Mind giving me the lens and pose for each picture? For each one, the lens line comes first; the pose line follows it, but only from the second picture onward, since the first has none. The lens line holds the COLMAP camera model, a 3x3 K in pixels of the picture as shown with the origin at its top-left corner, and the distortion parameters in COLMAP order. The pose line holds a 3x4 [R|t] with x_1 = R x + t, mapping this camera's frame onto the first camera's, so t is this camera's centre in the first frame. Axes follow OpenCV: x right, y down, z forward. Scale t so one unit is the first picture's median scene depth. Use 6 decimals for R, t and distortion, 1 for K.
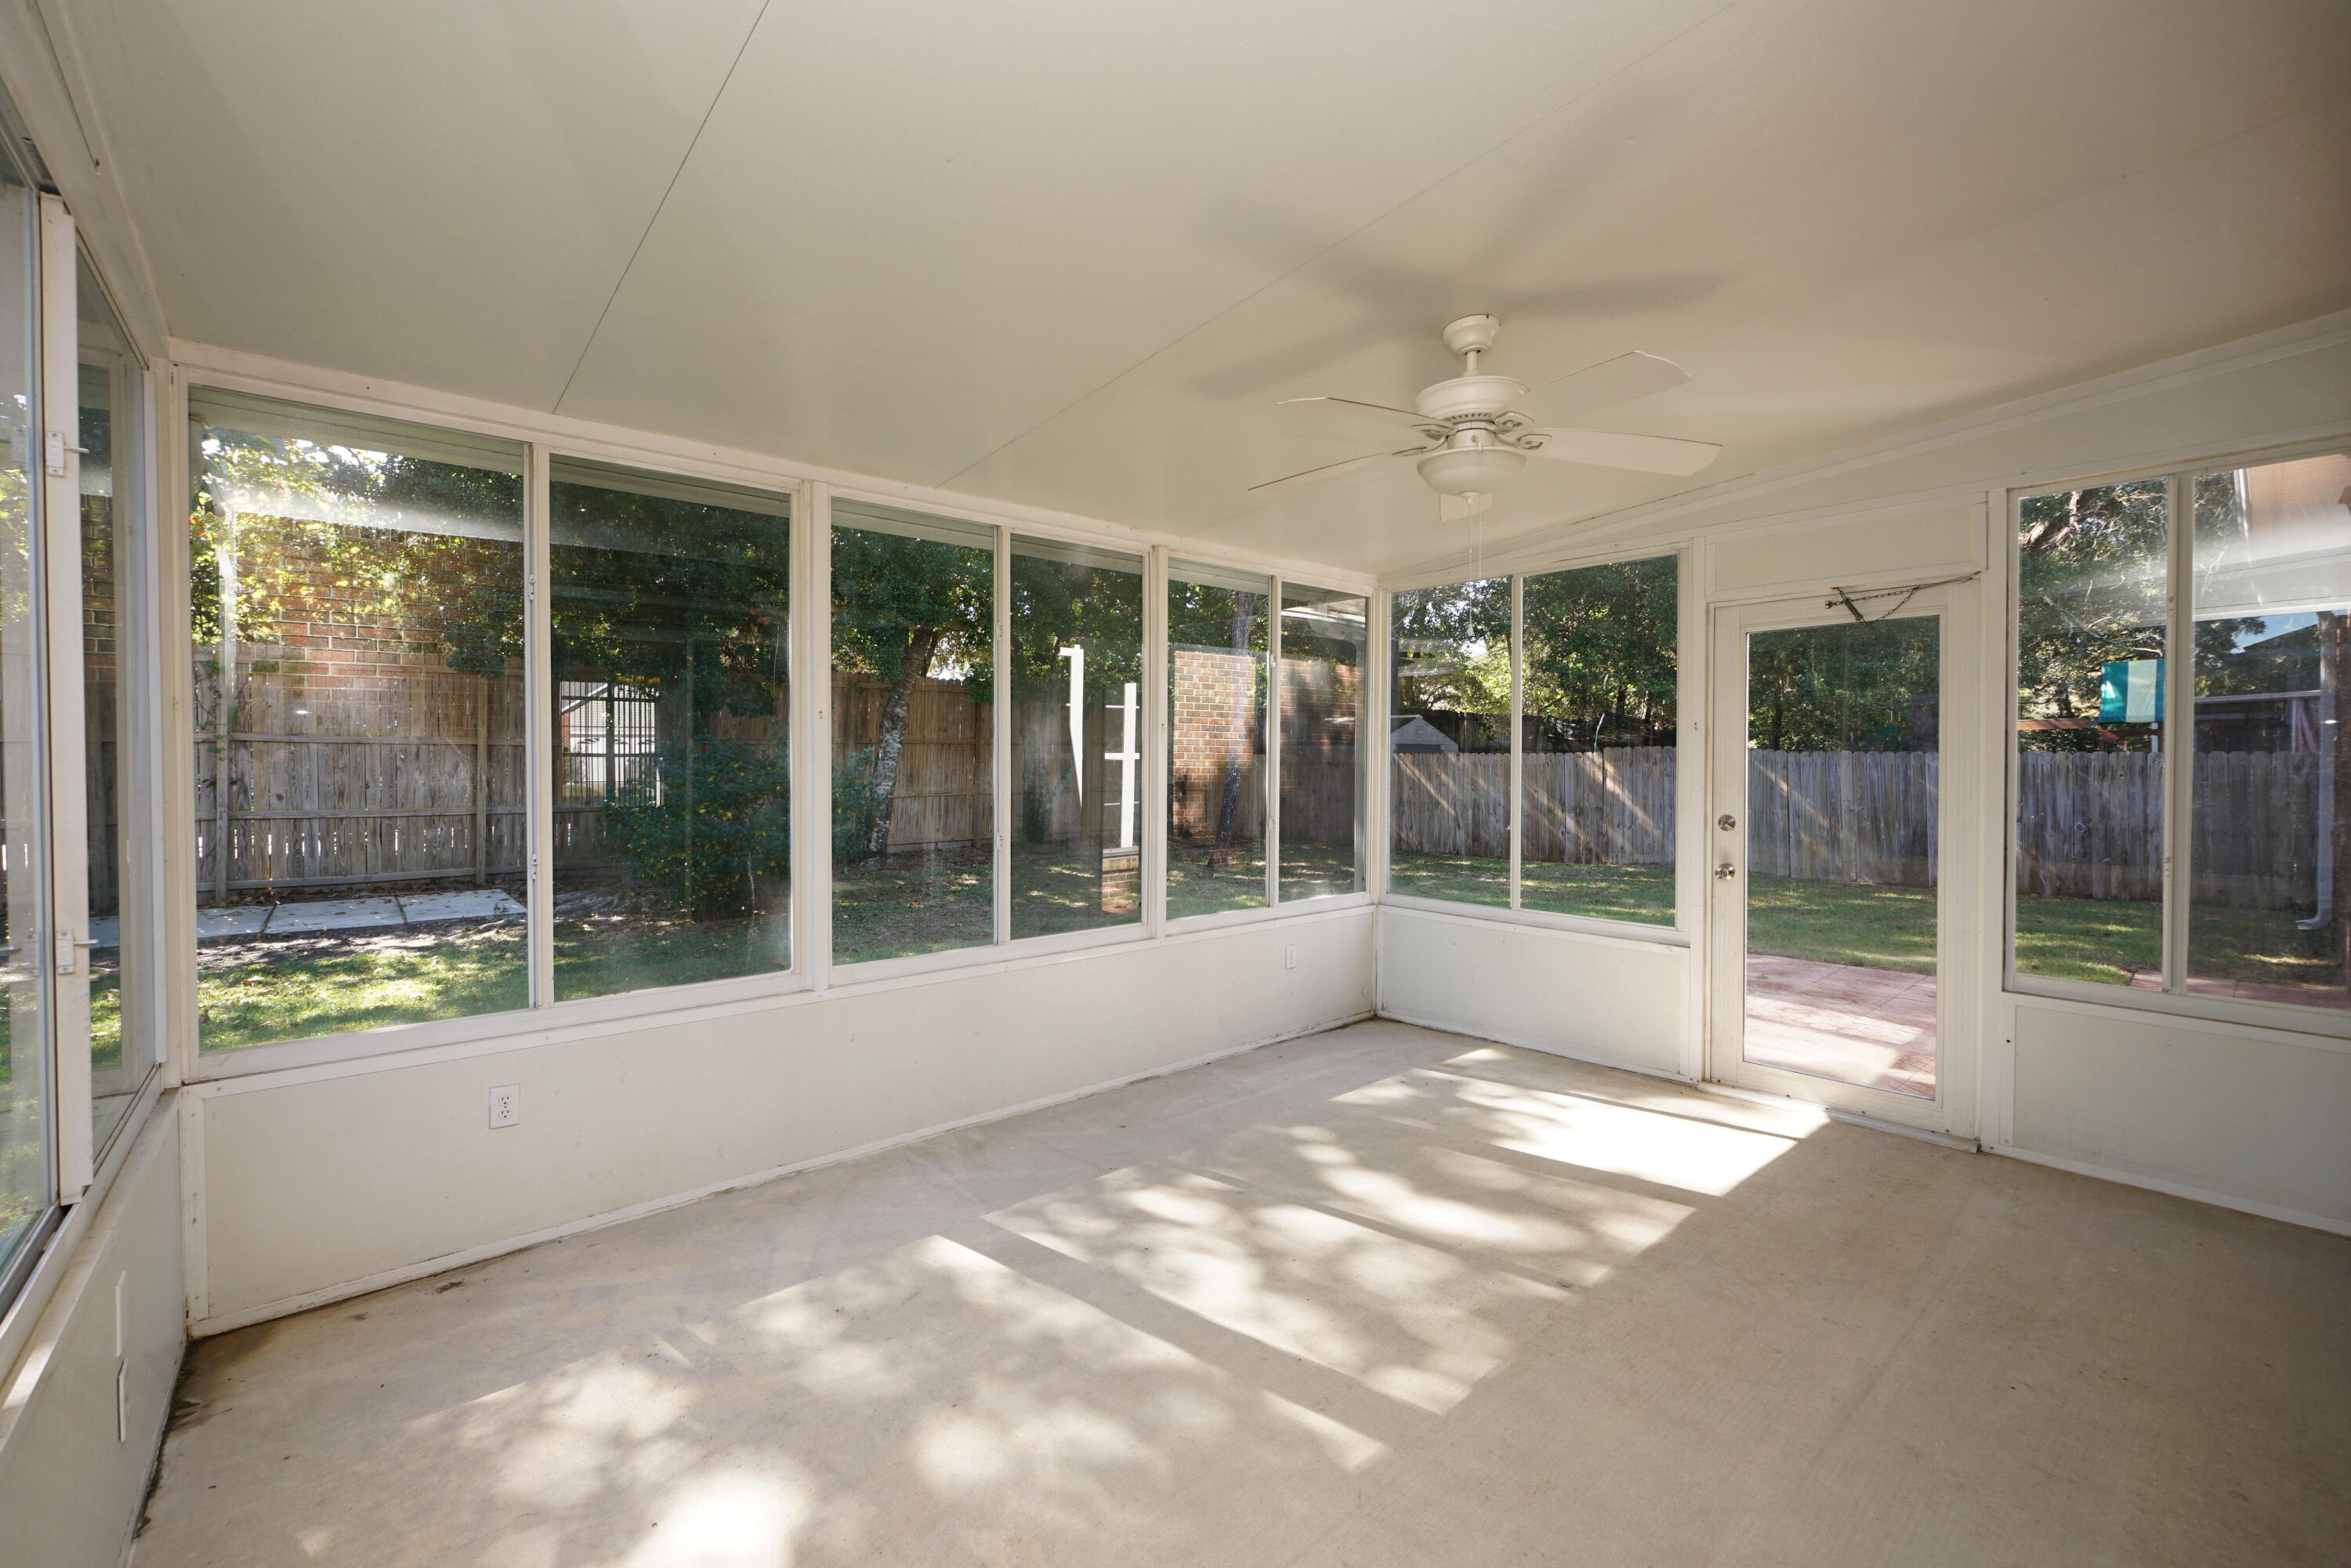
lens RADIAL K [[978.9, 0, 1176.3], [0, 978.9, 781.8], [0, 0, 1]] dist [-0.016268, 0.004720]
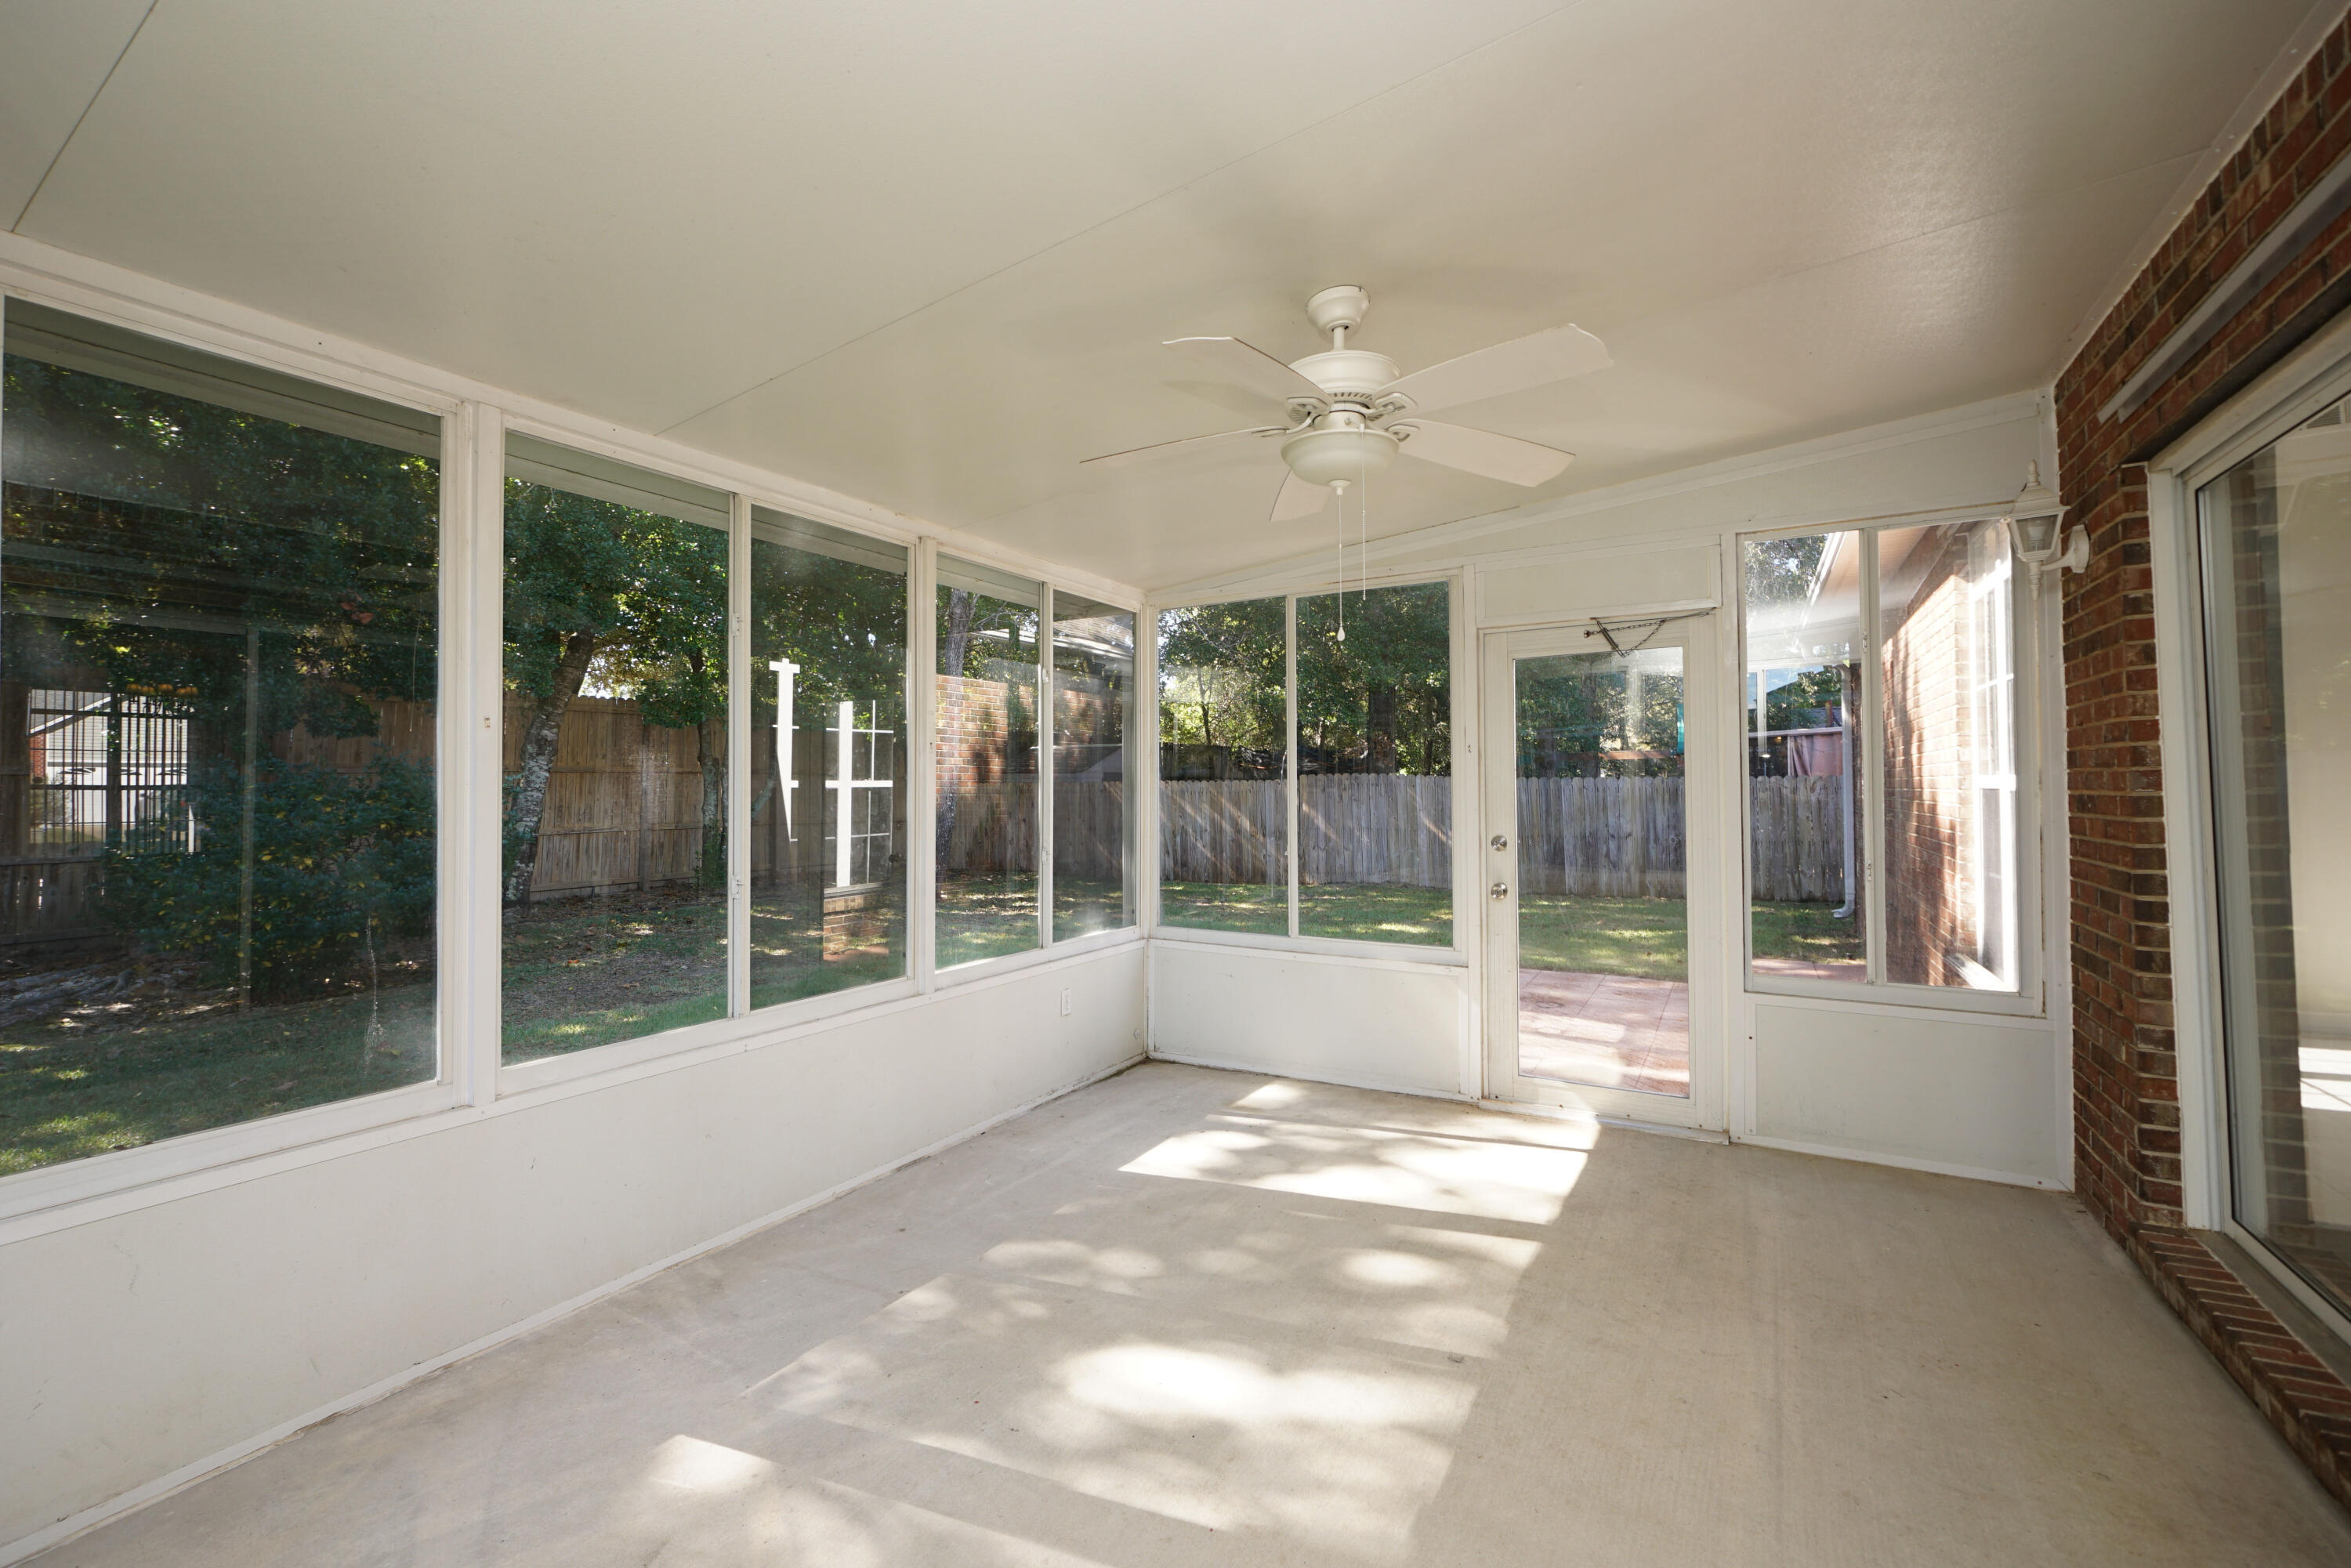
lens RADIAL K [[978.9, 0, 1173.8], [0, 978.9, 780.5], [0, 0, 1]] dist [-0.016268, 0.004720]
pose [[0.953664, -0.003978, 0.300848, -0.068725], [0.013451, 0.999476, -0.029425, 0.002037], [-0.300573, 0.032108, 0.953218, 0.115555]]
